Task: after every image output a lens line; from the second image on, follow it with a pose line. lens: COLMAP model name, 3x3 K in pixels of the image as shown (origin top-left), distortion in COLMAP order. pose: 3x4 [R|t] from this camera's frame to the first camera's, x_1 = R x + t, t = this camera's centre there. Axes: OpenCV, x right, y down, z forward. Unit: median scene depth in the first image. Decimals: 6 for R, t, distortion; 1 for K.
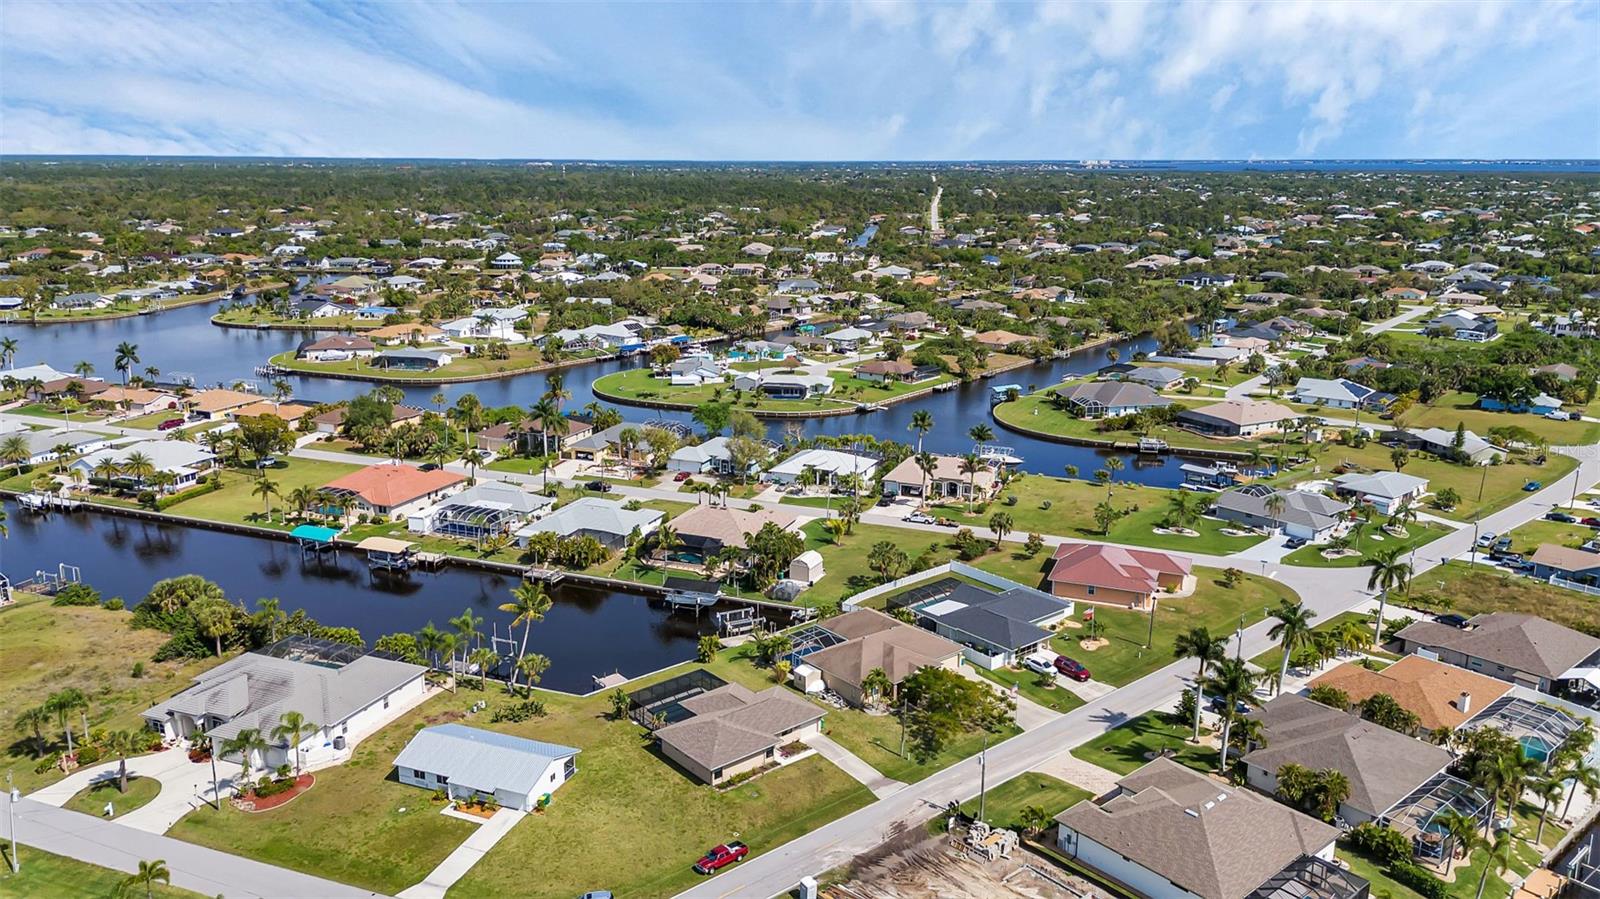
lens RADIAL K [[1171.0, 0, 800.0], [0, 1171.0, 449.5], [0, 0, 1]] dist [0.094313, -0.104379]
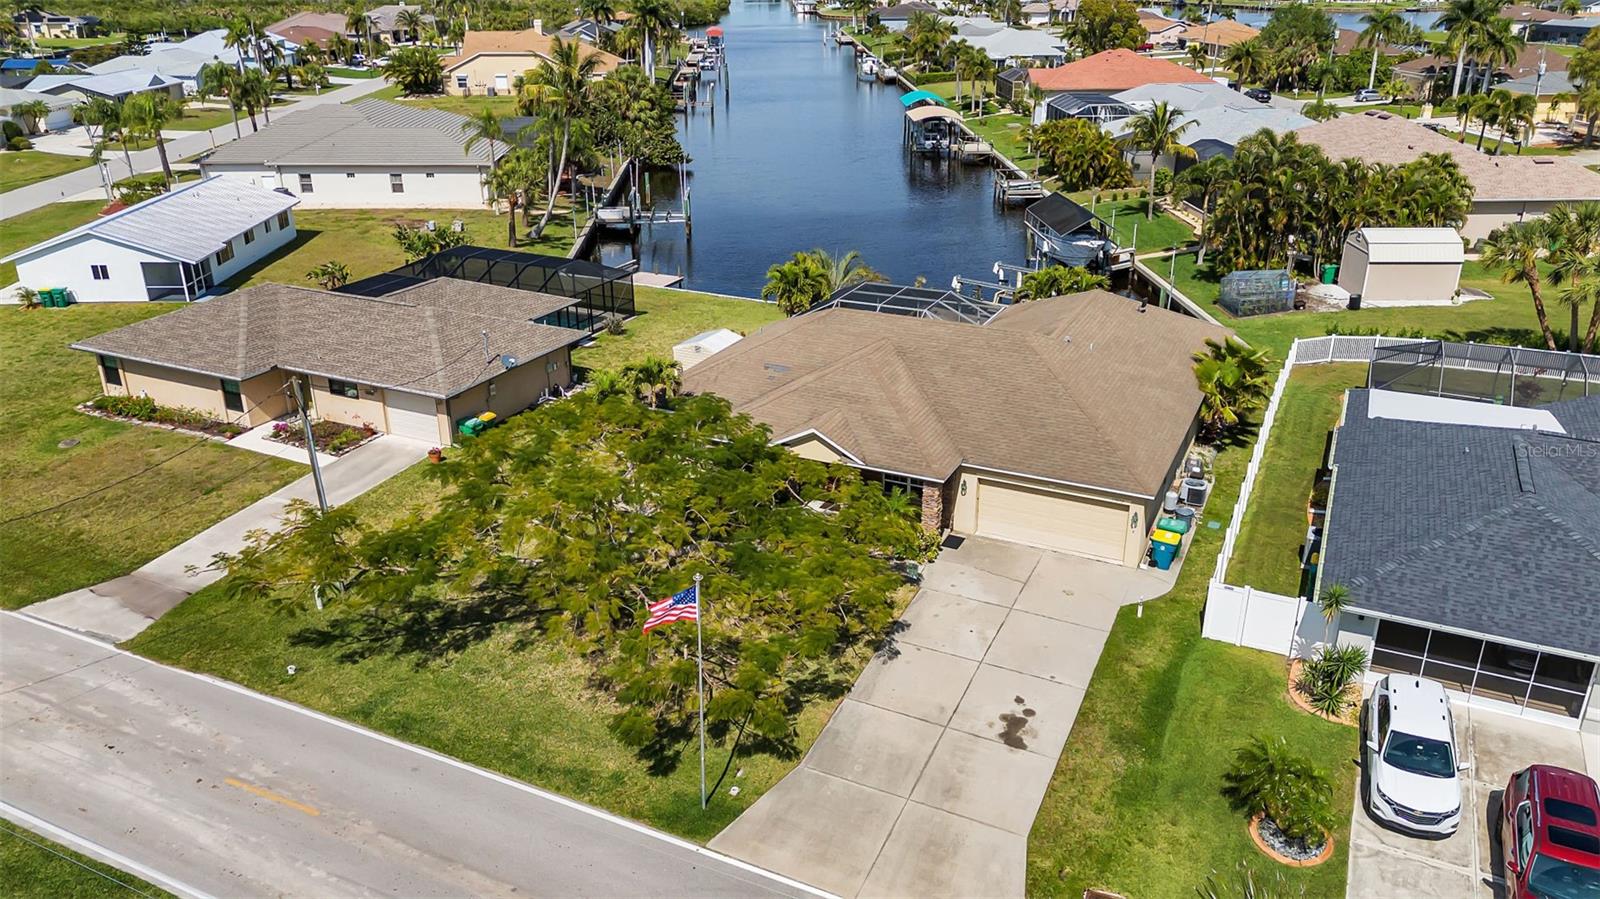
lens RADIAL K [[1171.0, 0, 800.0], [0, 1171.0, 449.5], [0, 0, 1]] dist [0.094313, -0.104379]
pose [[0.407227, 0.347332, -0.844705, 0.208498], [-0.217576, 0.935132, 0.279622, 0.076450], [0.887033, 0.069917, 0.456382, 0.572579]]
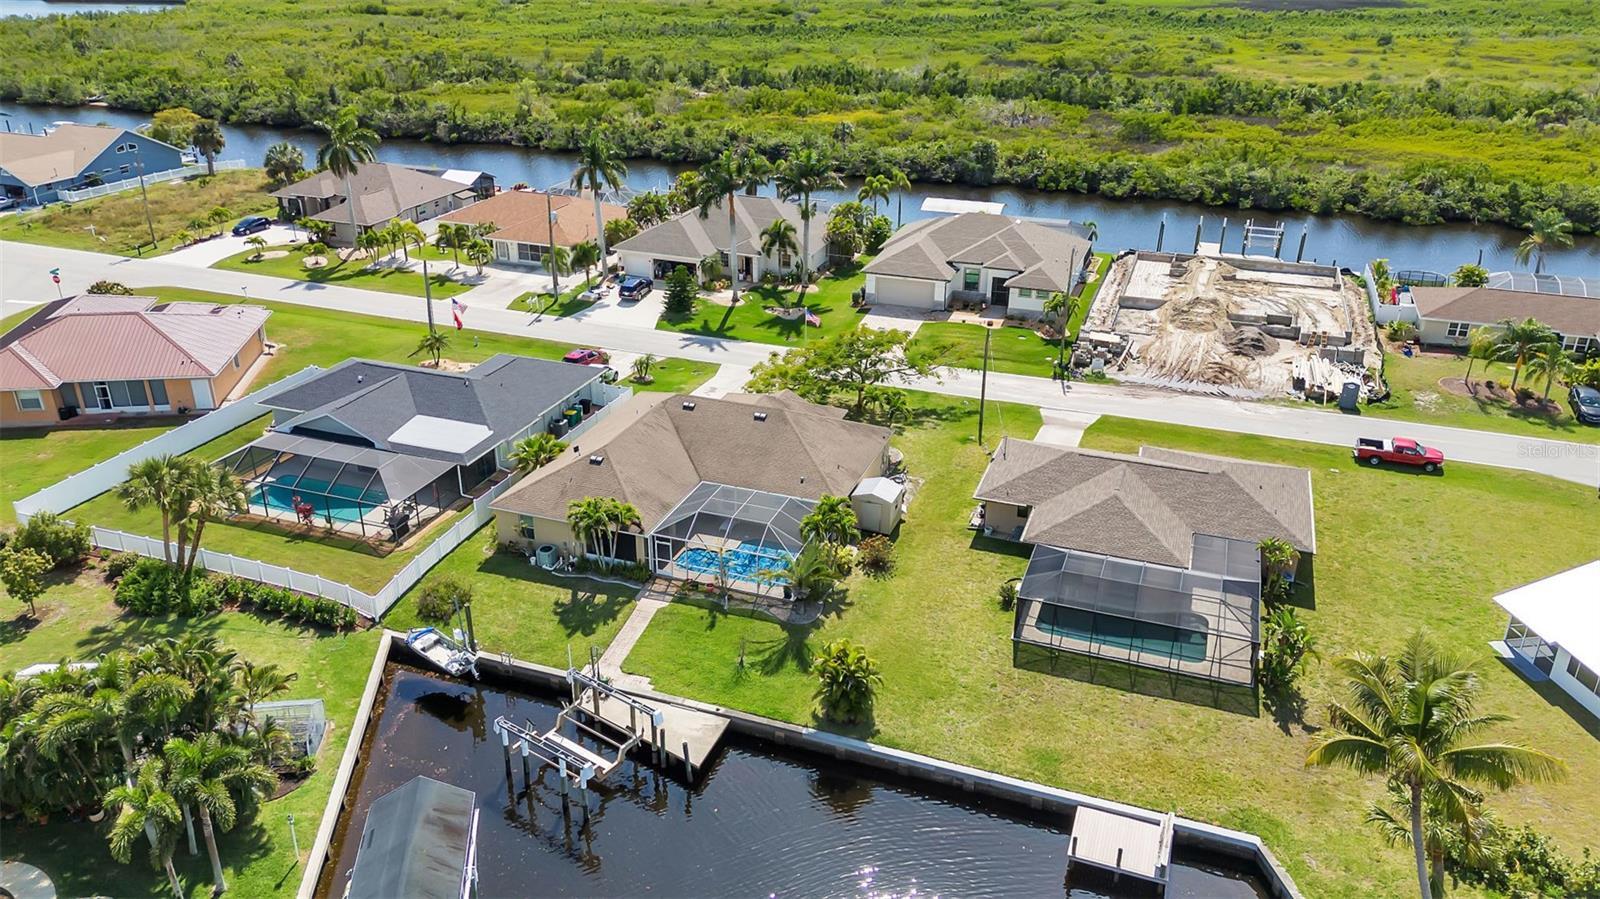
lens RADIAL K [[1171.0, 0, 800.0], [0, 1171.0, 449.5], [0, 0, 1]] dist [0.094313, -0.104379]
pose [[-0.502710, -0.365251, 0.783501, -0.224465], [0.197667, 0.833771, 0.515513, -0.049176], [-0.841553, 0.414026, -0.346947, 0.780065]]
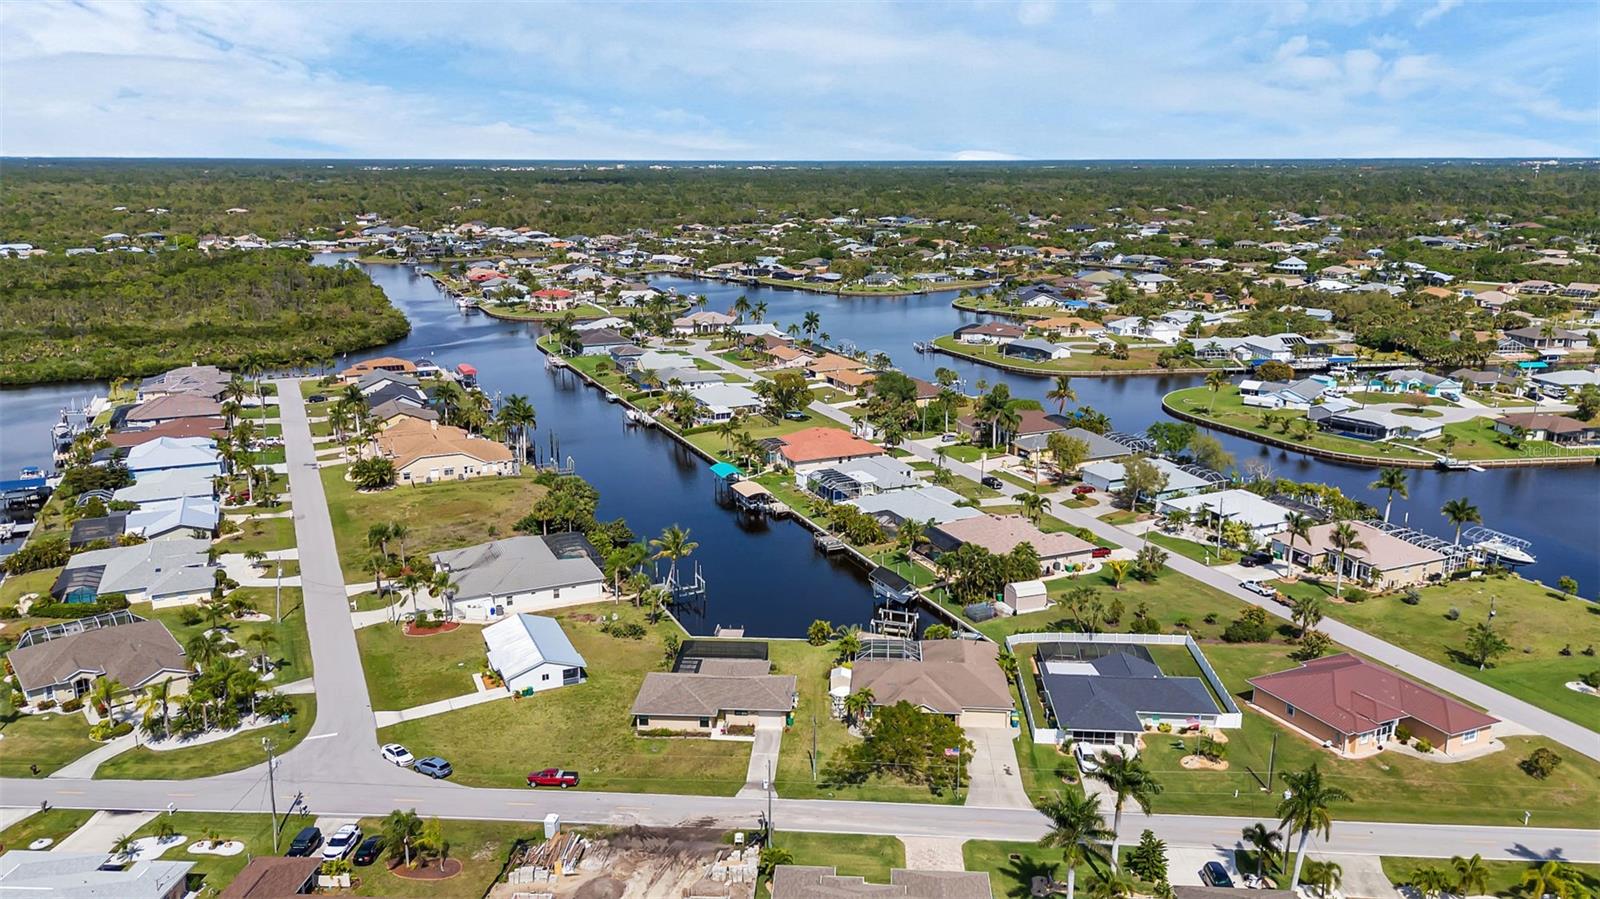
lens RADIAL K [[1171.0, 0, 800.0], [0, 1171.0, 449.5], [0, 0, 1]] dist [0.094313, -0.104379]
pose [[0.719723, 0.163900, -0.674638, 0.404266], [-0.164618, 0.984310, 0.063514, -0.035085], [0.674463, 0.065345, 0.735411, 0.159437]]
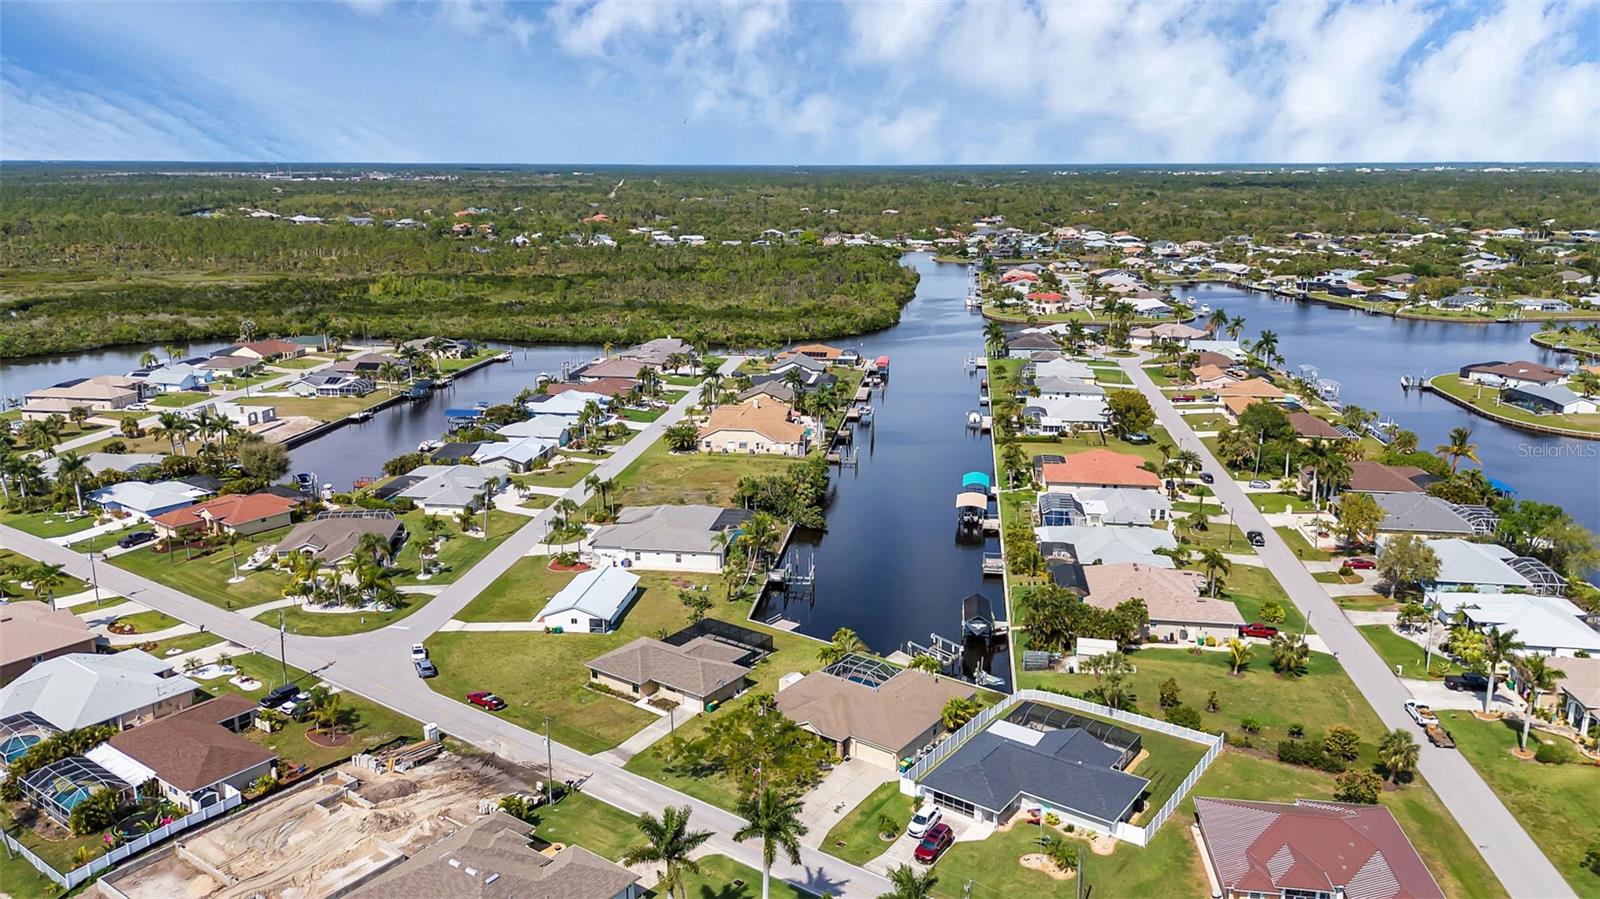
lens RADIAL K [[1171.0, 0, 800.0], [0, 1171.0, 449.5], [0, 0, 1]] dist [0.094313, -0.104379]
pose [[0.236858, 0.227749, -0.944473, 0.583318], [-0.233973, 0.956896, 0.172068, -0.107311], [0.942950, 0.180225, 0.279935, 0.460136]]
